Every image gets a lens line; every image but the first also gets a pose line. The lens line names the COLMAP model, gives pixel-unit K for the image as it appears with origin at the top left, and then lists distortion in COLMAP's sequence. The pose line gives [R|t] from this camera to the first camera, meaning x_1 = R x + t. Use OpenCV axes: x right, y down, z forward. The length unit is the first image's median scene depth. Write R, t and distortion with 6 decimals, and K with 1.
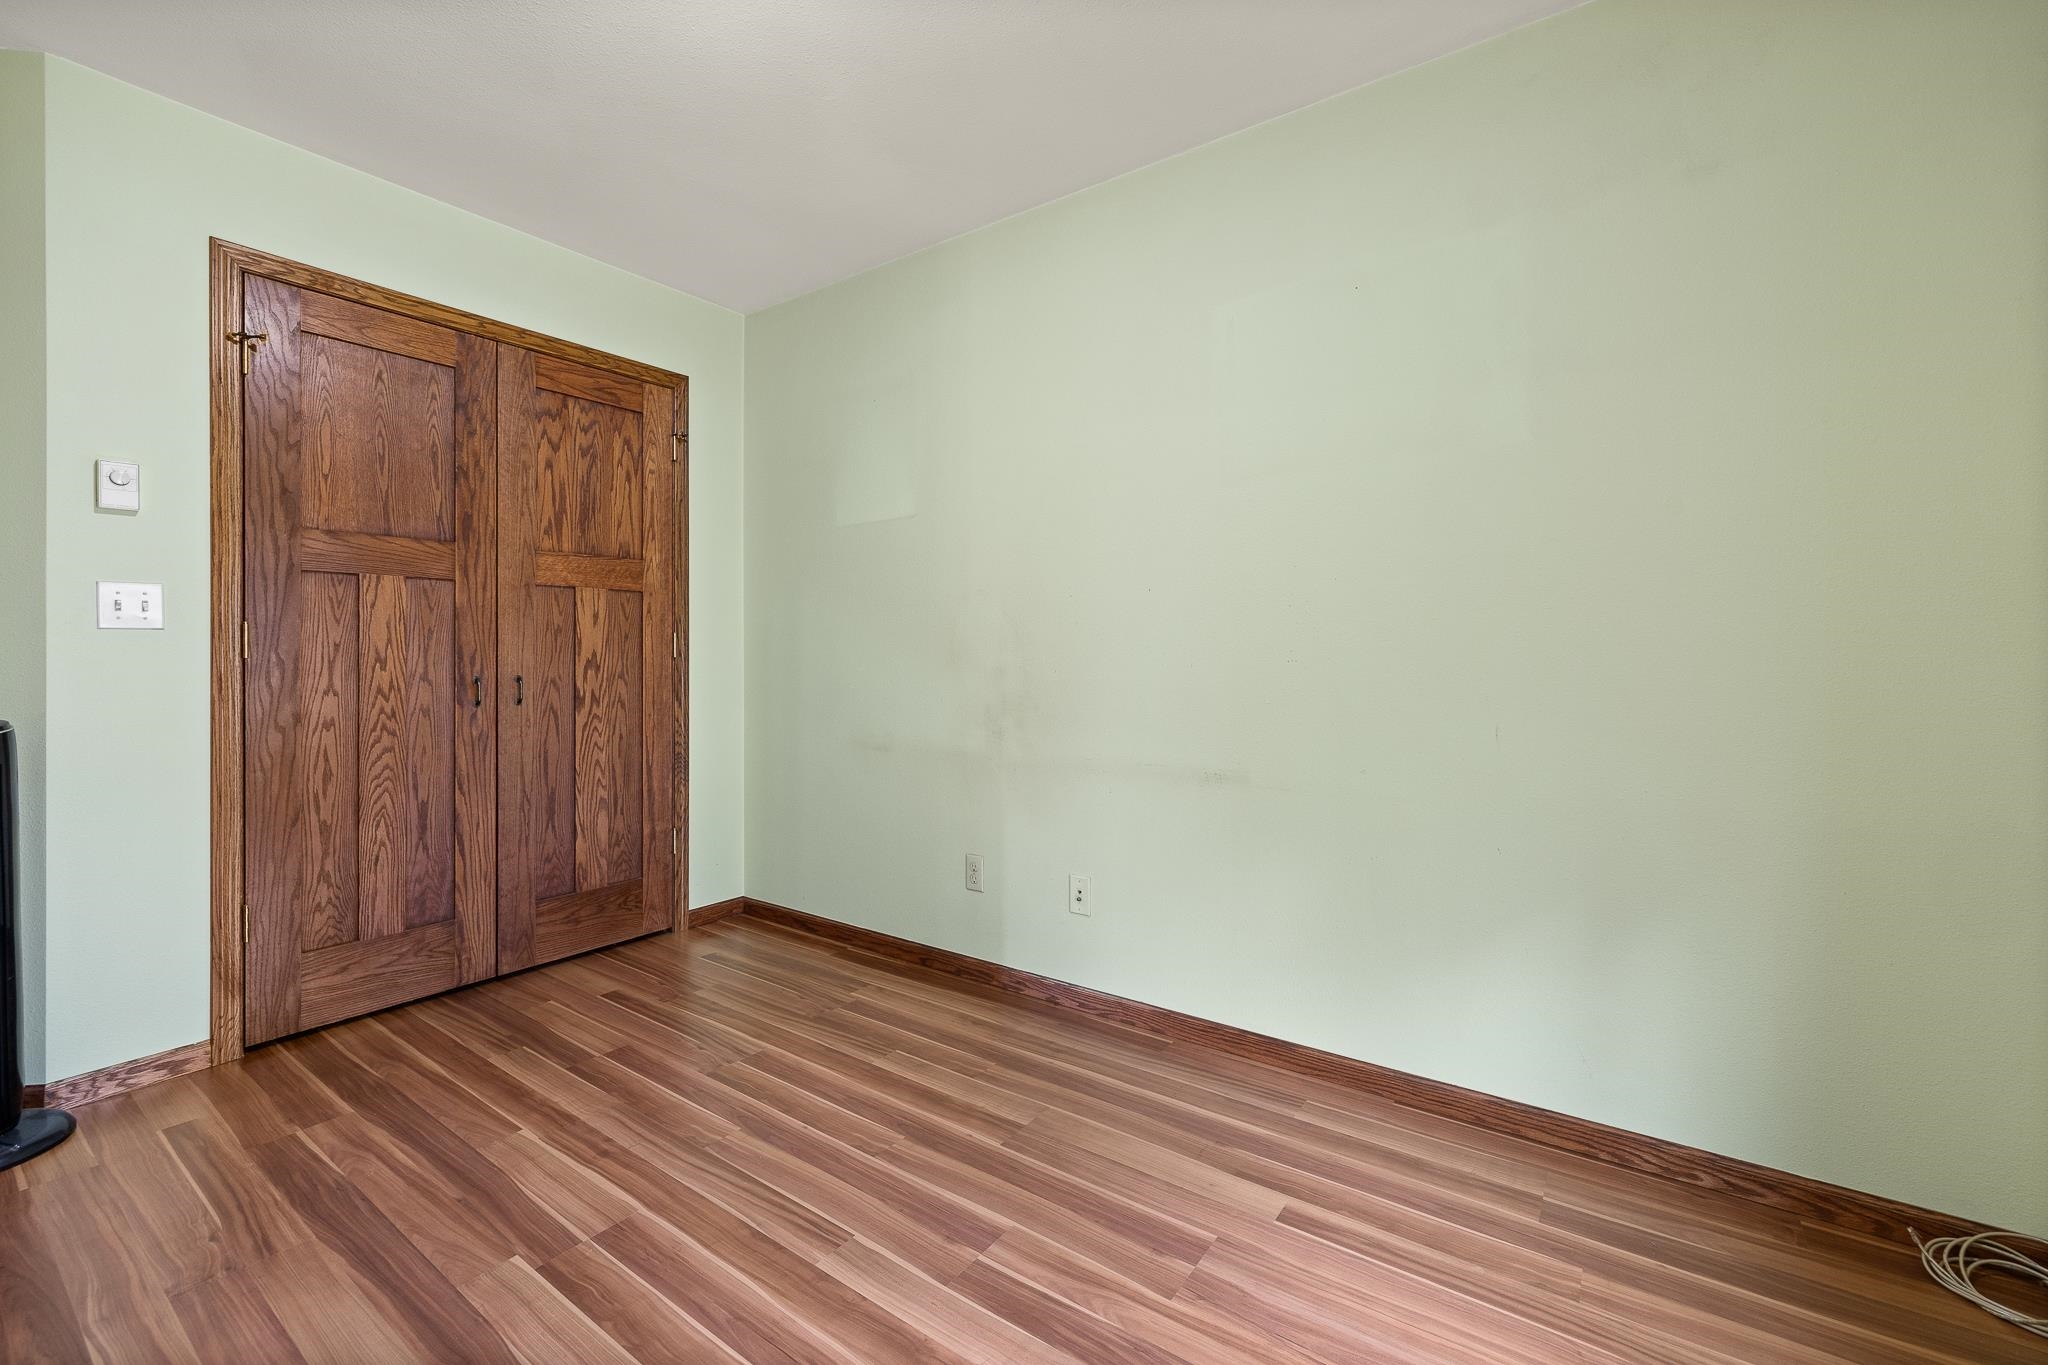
lens RADIAL K [[854.9, 0, 1024.7], [0, 854.9, 678.0], [0, 0, 1]] dist [-0.000903, -0.000336]
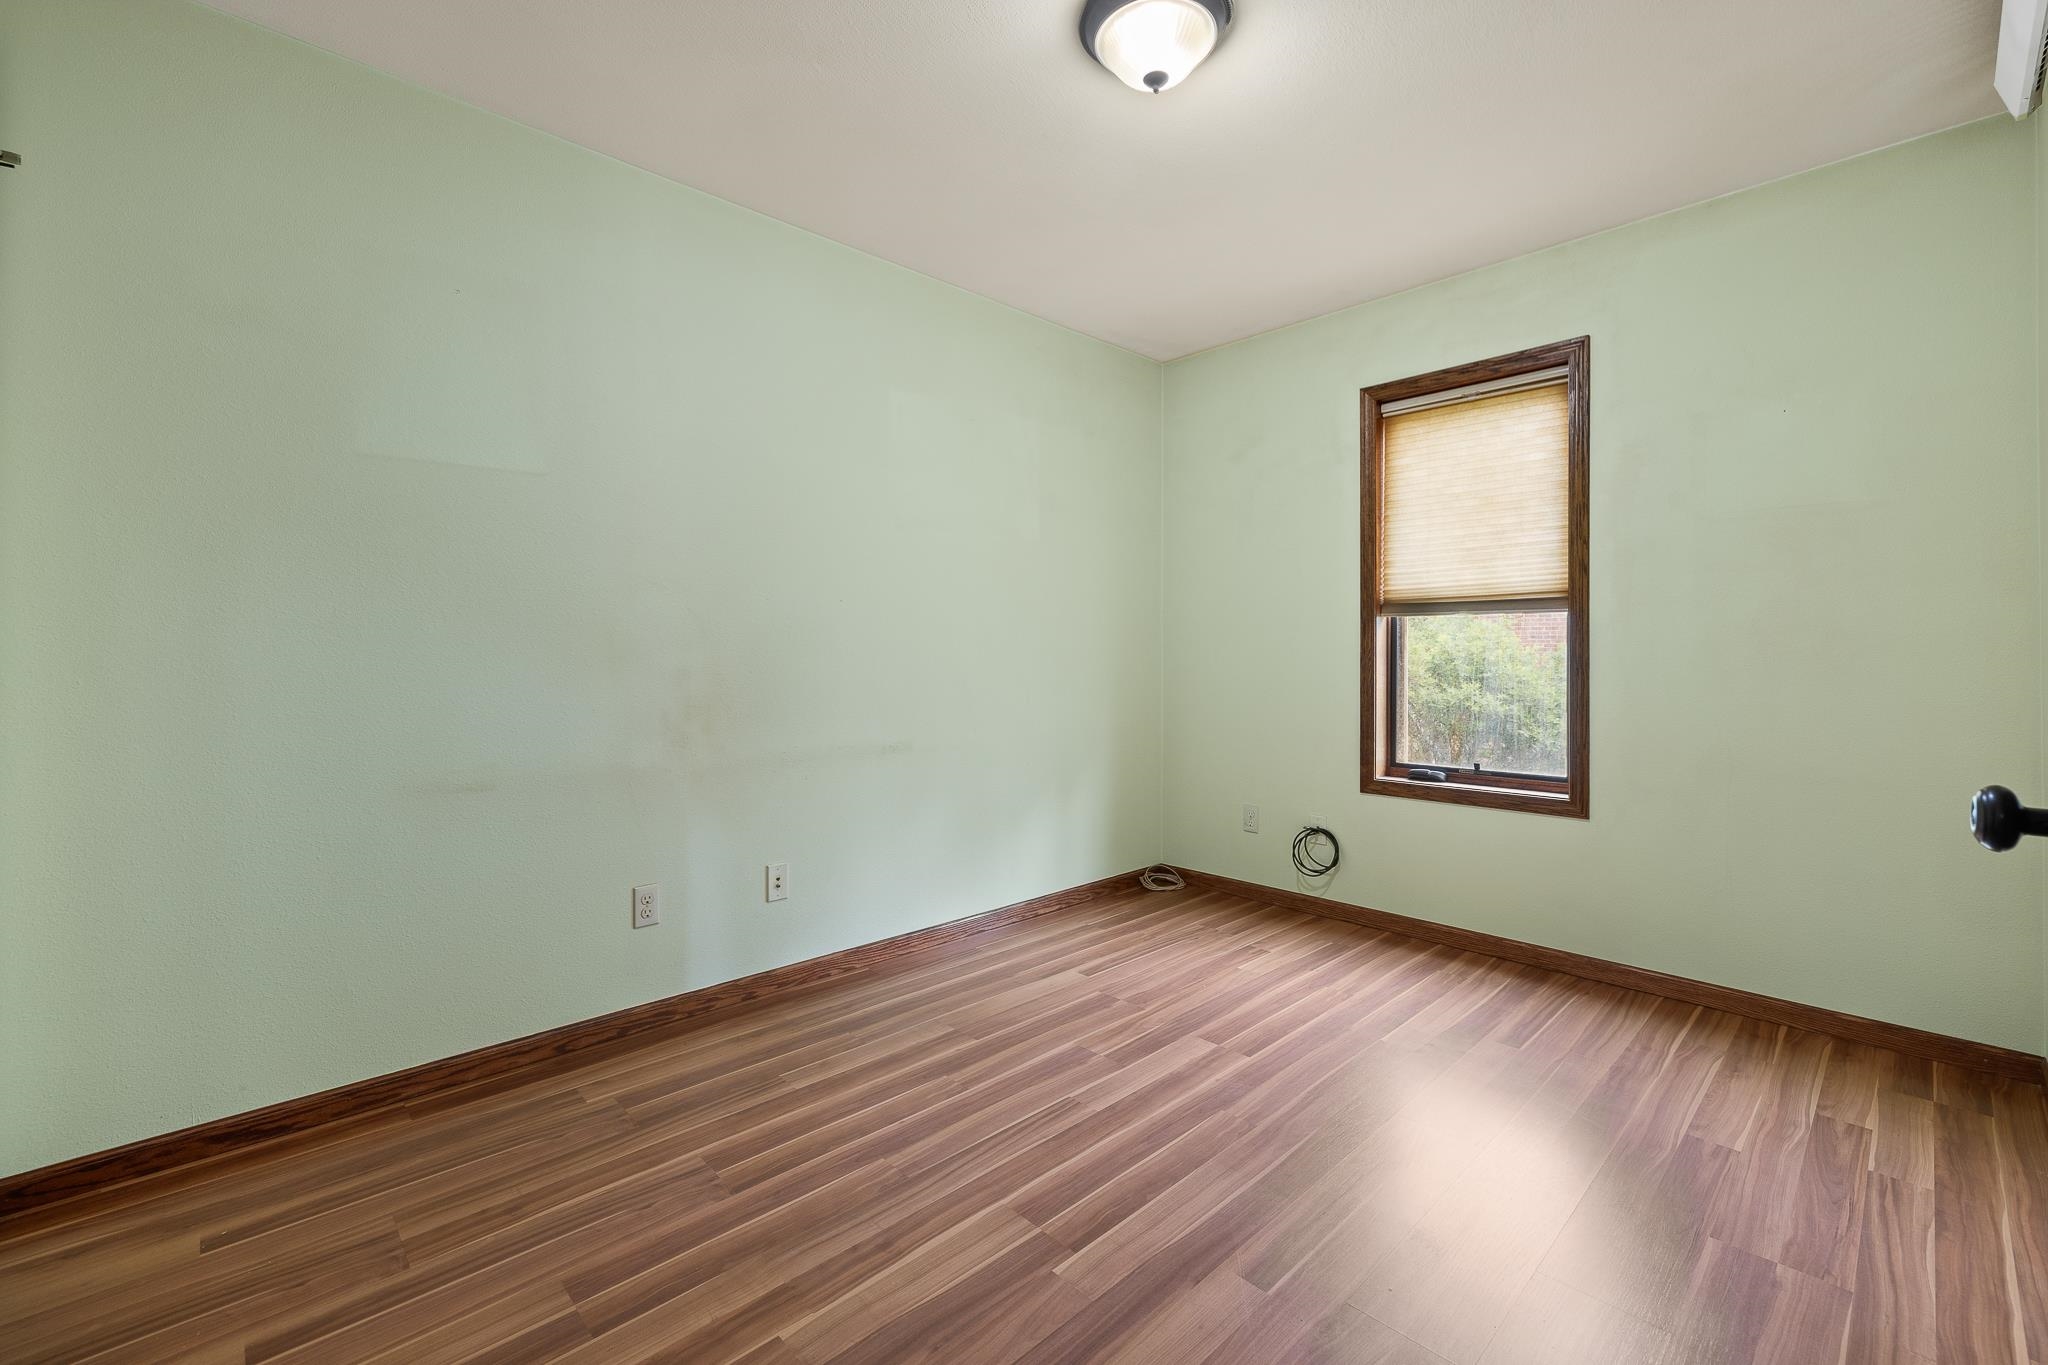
lens RADIAL K [[854.9, 0, 1034.3], [0, 854.9, 683.4], [0, 0, 1]] dist [-0.000903, -0.000336]
pose [[0.184921, -0.035318, 0.982119, -1.195958], [0.026003, 0.999180, 0.031035, -0.021644], [-0.982409, 0.019799, 0.185688, 0.642108]]
